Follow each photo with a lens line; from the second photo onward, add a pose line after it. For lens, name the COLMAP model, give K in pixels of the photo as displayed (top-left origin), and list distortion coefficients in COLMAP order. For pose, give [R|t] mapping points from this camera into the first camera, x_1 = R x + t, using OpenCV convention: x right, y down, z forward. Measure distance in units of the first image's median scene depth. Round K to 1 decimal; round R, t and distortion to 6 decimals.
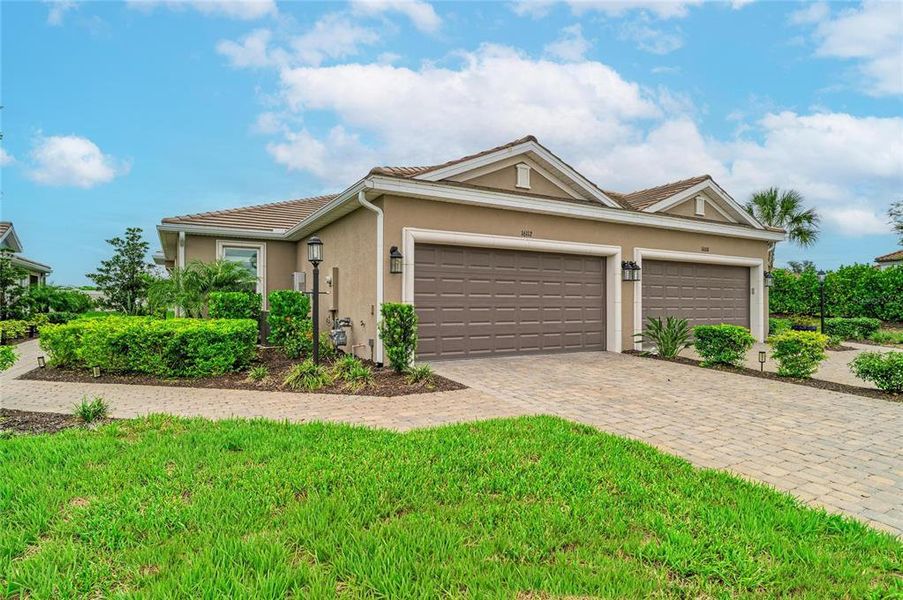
lens RADIAL K [[499.7, 0, 464.8], [0, 499.7, 299.3], [0, 0, 1]] dist [-0.002434, -0.000515]
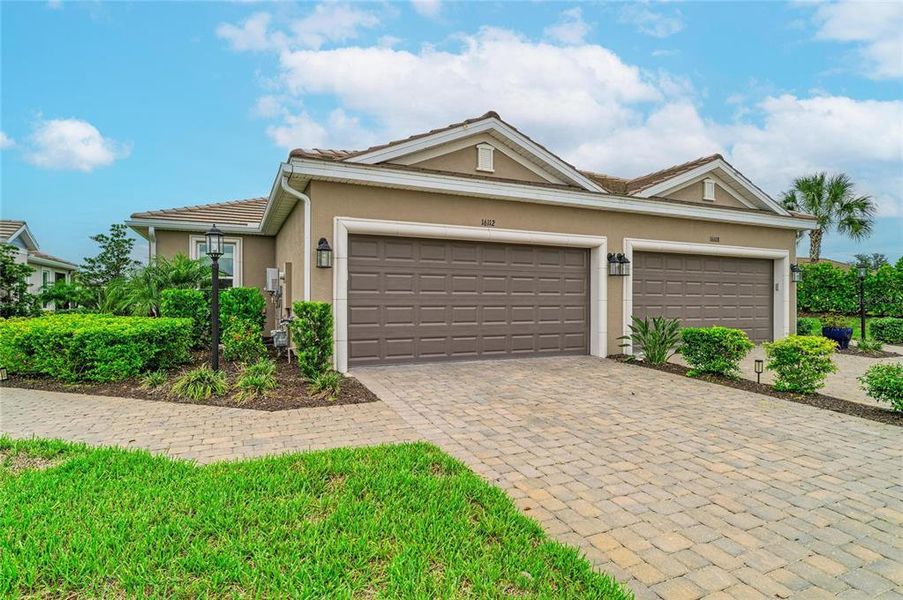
lens RADIAL K [[499.7, 0, 464.8], [0, 499.7, 299.3], [0, 0, 1]] dist [-0.002434, -0.000515]
pose [[0.995511, 0.000699, -0.094644, 0.159876], [0.000004, 0.999972, 0.007420, -0.002145], [0.094647, -0.007387, 0.995484, 0.108511]]
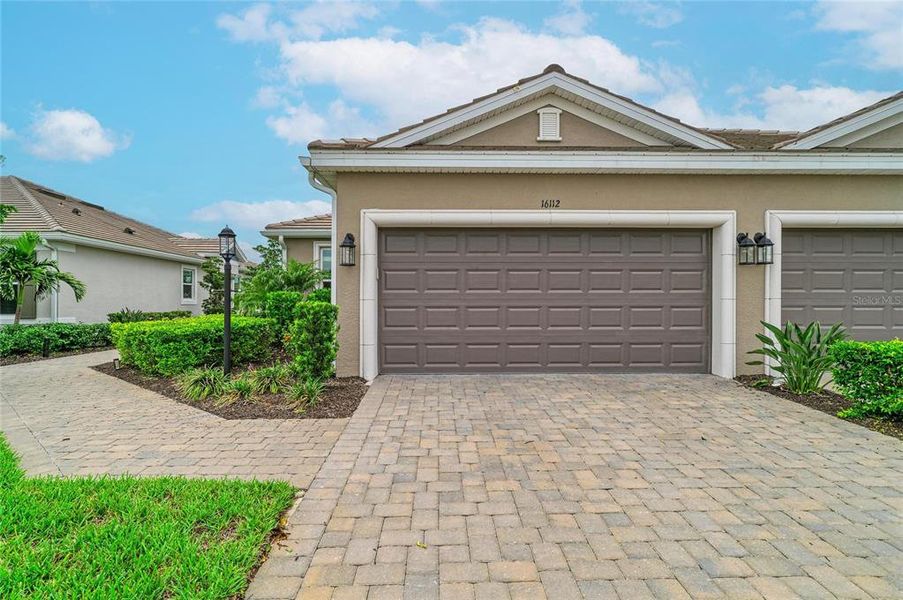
lens RADIAL K [[503.8, 0, 451.5], [0, 503.8, 300.0], [0, 0, 1]] dist [0.000698, -0.000152]
pose [[0.870401, -0.005937, -0.492307, 0.339557], [0.008199, 0.999963, 0.002437, 0.003253], [0.492274, -0.006157, 0.870418, 0.289888]]
